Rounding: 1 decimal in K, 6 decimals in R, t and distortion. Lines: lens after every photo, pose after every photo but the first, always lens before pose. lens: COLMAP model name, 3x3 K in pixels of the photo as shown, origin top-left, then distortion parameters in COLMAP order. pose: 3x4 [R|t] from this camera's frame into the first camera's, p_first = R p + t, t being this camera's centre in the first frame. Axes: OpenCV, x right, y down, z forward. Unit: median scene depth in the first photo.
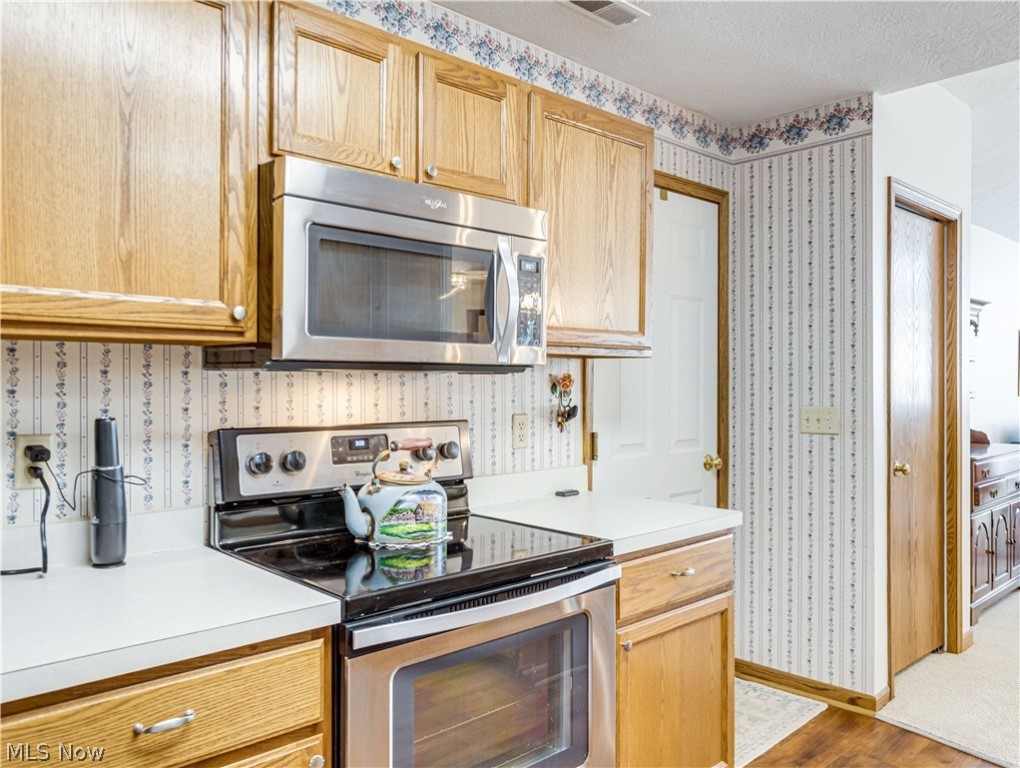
lens RADIAL K [[780.6, 0, 510.2], [0, 780.6, 385.5], [0, 0, 1]] dist [0.002446, 0.003641]
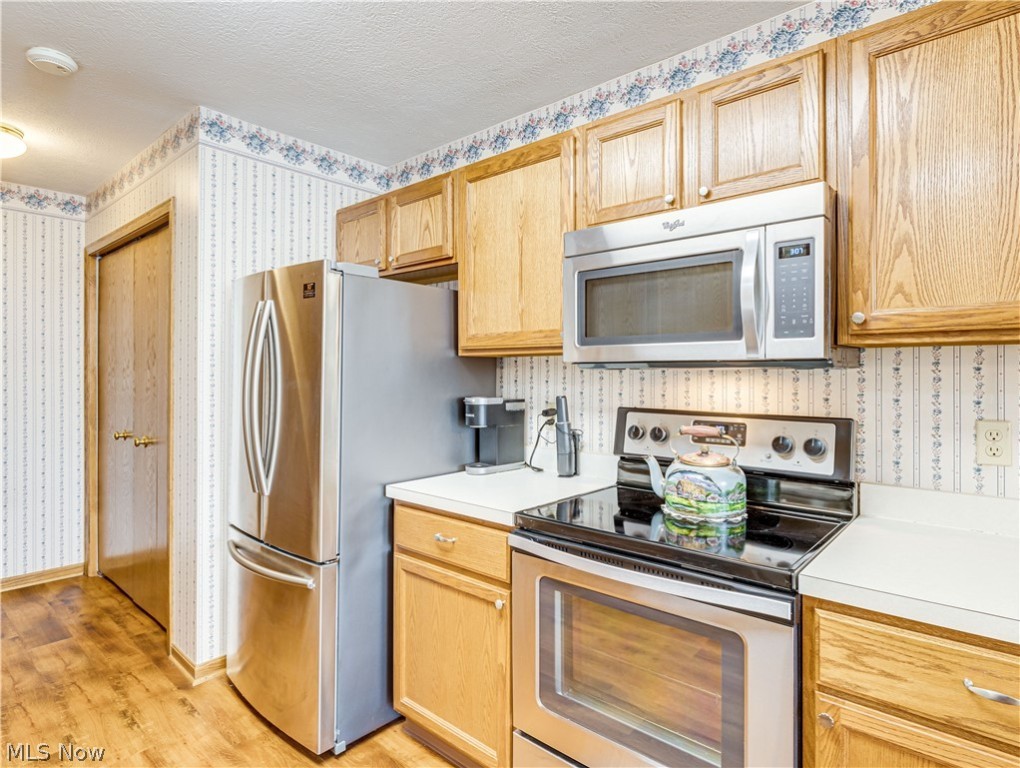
lens RADIAL K [[553.0, 0, 510.5], [0, 553.0, 376.0], [0, 0, 1]] dist [-0.003022, -0.000208]
pose [[0.109491, 0.001401, -0.993987, 0.646707], [-0.007901, 0.999969, 0.000539, -0.004815], [0.993956, 0.007795, 0.109499, 0.615316]]
